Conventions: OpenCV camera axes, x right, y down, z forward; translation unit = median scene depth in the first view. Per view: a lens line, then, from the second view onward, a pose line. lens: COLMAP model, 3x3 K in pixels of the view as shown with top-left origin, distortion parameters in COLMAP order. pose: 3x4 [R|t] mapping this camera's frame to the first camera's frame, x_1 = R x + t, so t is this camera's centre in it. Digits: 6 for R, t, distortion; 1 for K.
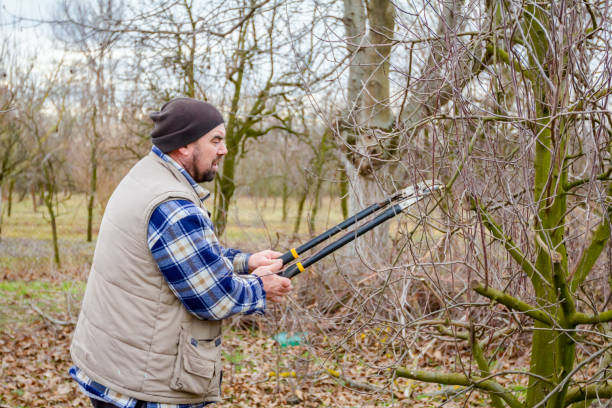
lens RADIAL K [[475.1, 0, 306.4], [0, 475.1, 203.0], [0, 0, 1]] dist [0.005214, -0.001027]
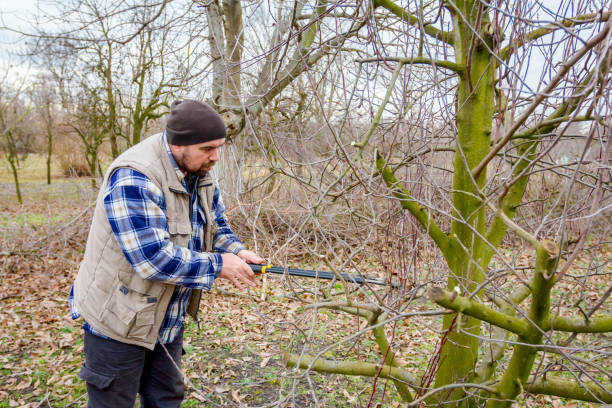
lens RADIAL K [[475.1, 0, 306.9], [0, 475.1, 201.9], [0, 0, 1]] dist [0.005214, -0.001027]
pose [[0.965739, -0.030354, 0.257732, -0.030305], [0.009514, 0.996609, 0.081726, 0.016347], [-0.259339, -0.076474, 0.962754, -0.702526]]
